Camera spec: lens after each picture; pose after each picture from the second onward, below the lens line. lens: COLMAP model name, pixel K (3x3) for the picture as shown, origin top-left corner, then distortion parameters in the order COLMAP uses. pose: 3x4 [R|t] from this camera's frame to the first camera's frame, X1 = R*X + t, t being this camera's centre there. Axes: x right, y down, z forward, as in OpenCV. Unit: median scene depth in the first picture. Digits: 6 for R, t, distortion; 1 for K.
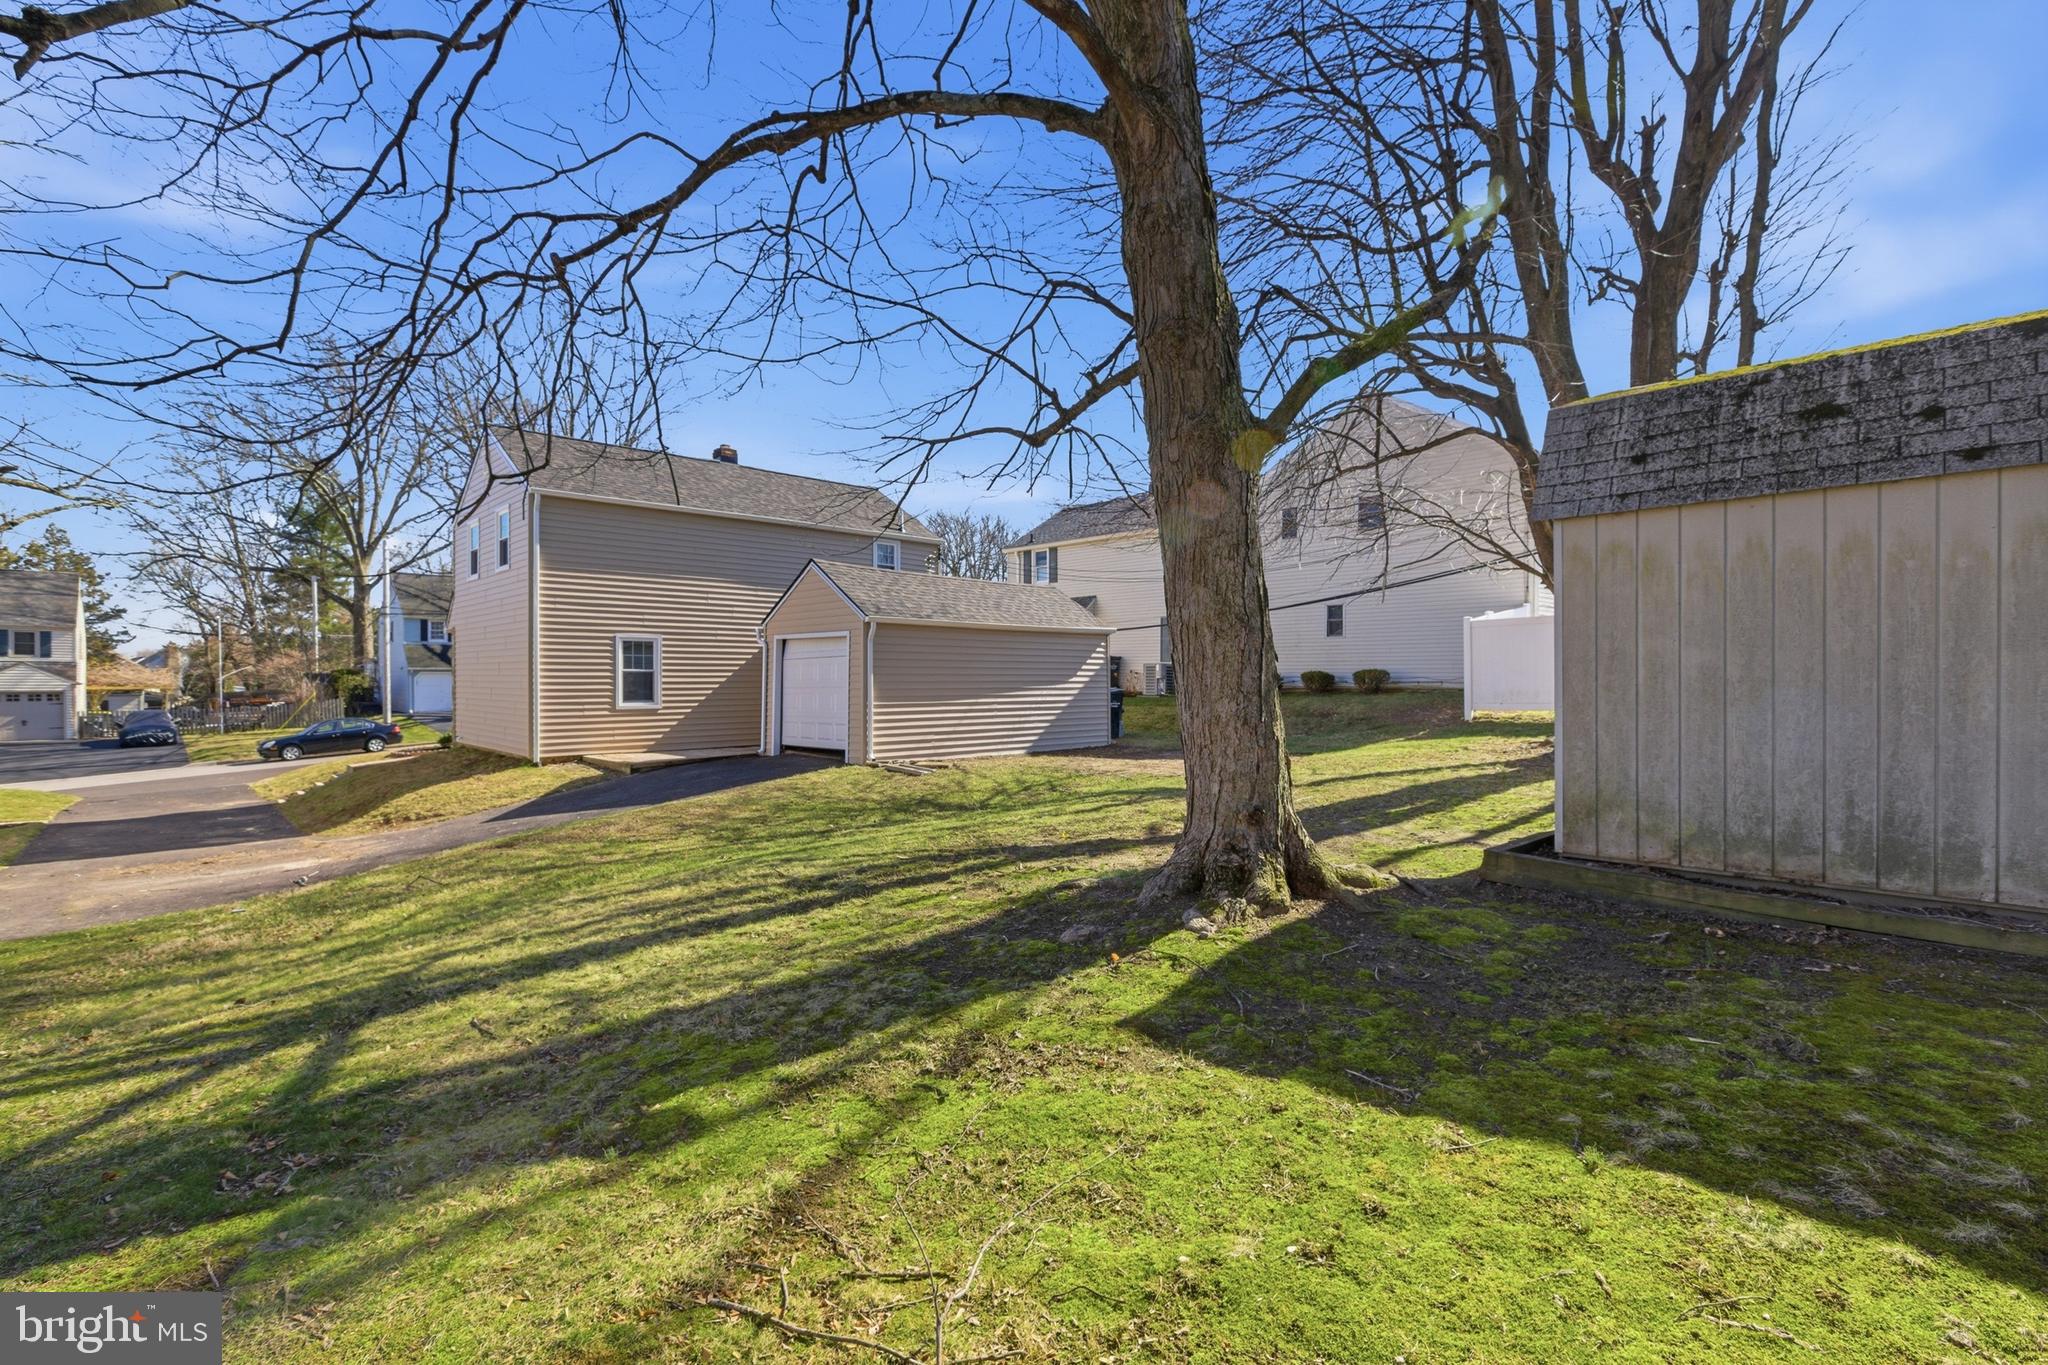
lens RADIAL K [[949.3, 0, 1031.5], [0, 949.3, 688.1], [0, 0, 1]] dist [0.010295, -0.000202]
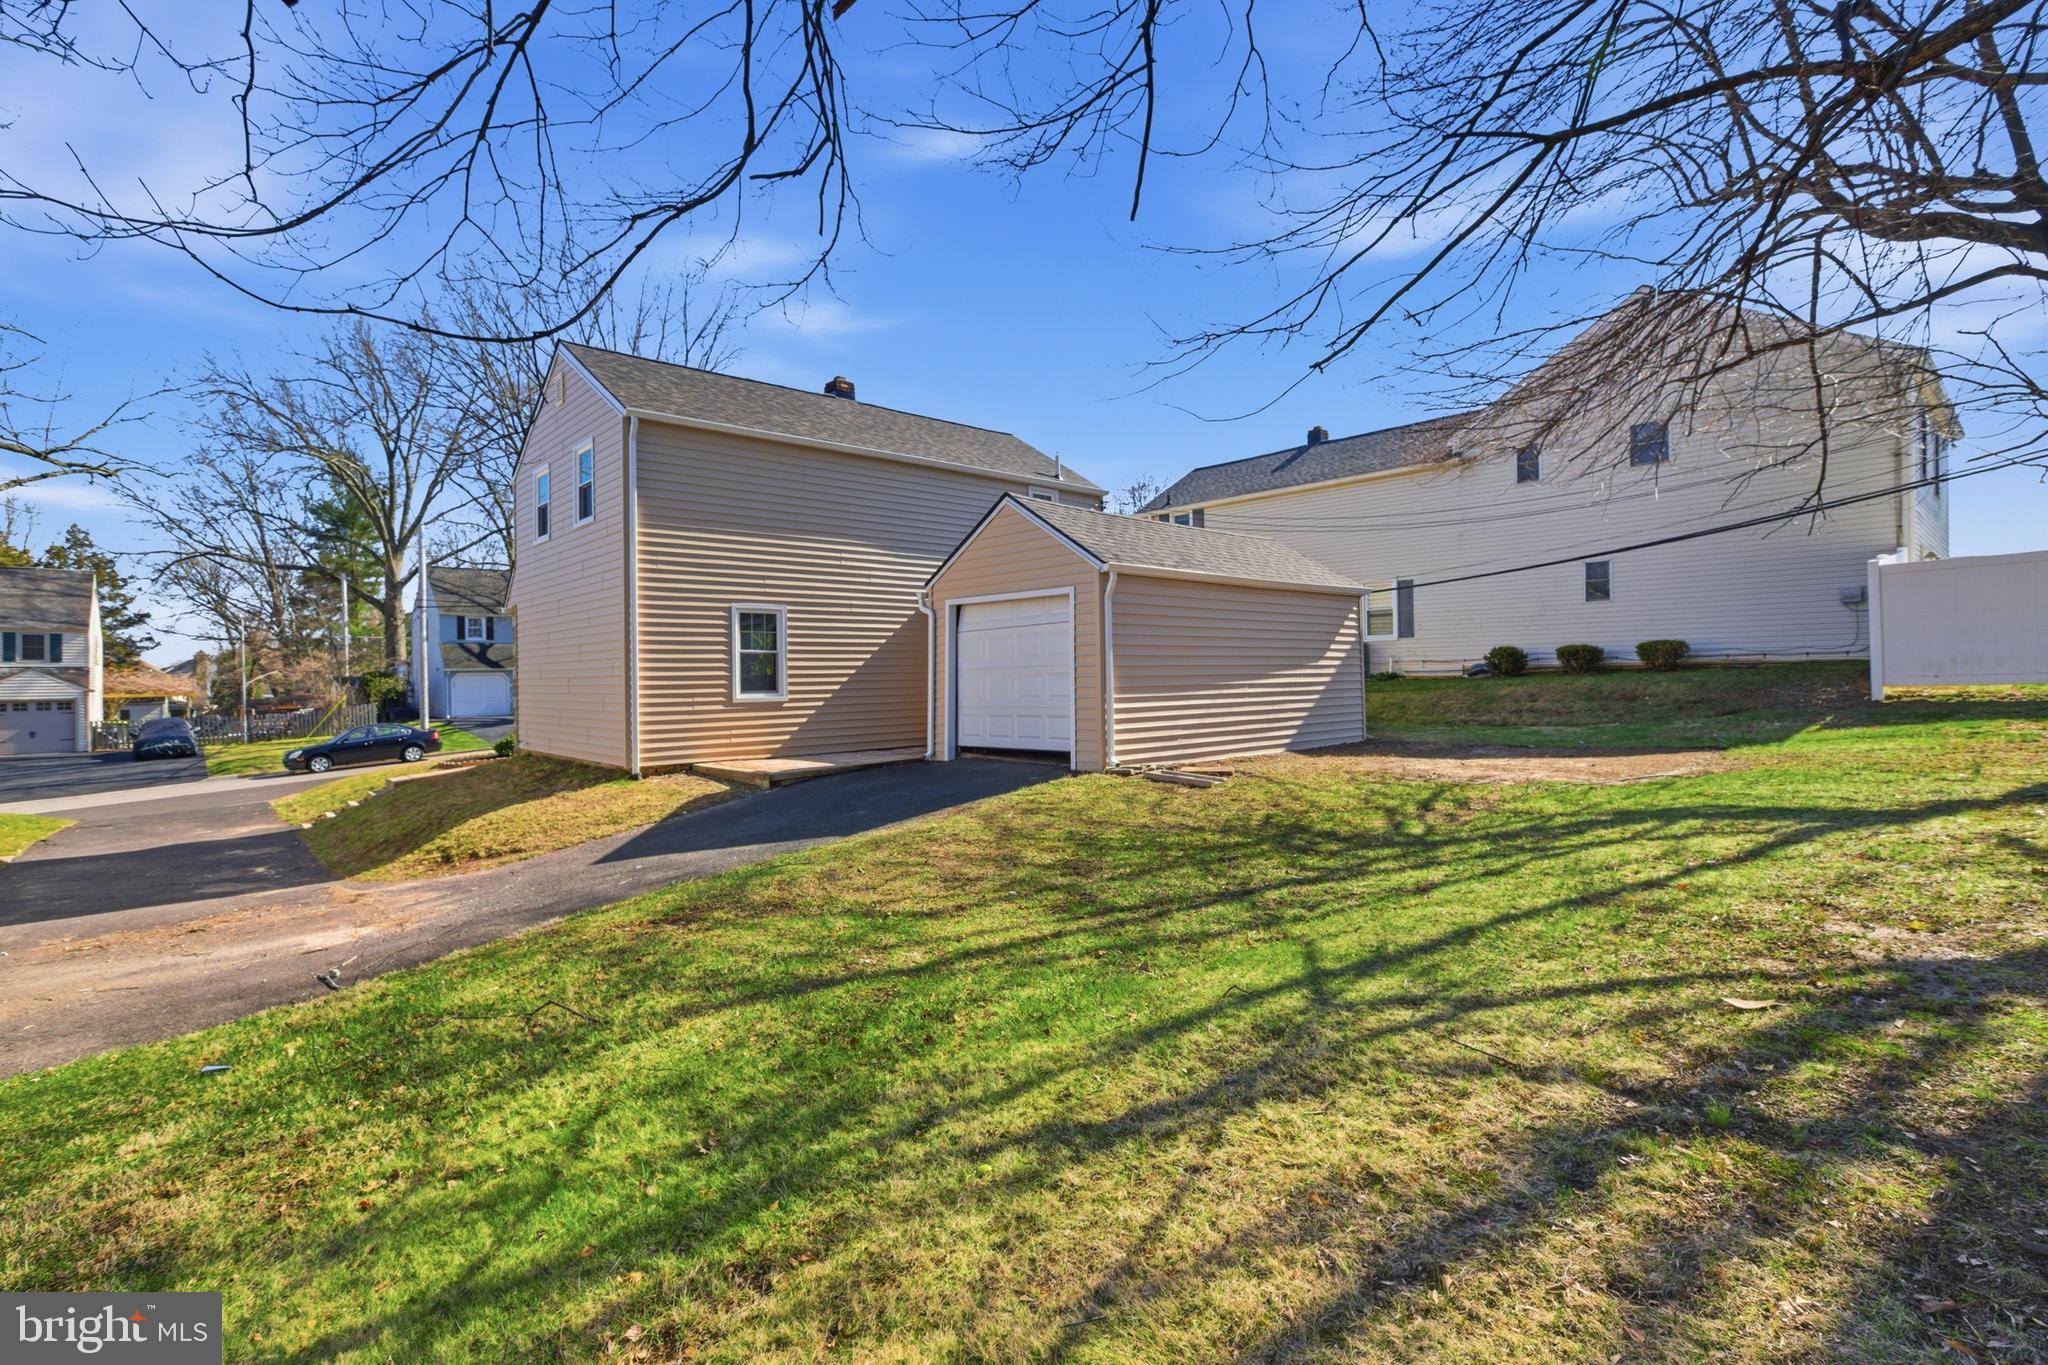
lens RADIAL K [[949.3, 0, 1015.9], [0, 949.3, 675.1], [0, 0, 1]] dist [0.010295, -0.000202]
pose [[0.999407, -0.016033, -0.030458, -0.114964], [0.015616, 0.999782, -0.013889, 0.008843], [0.030674, 0.013405, 0.999440, 0.151150]]
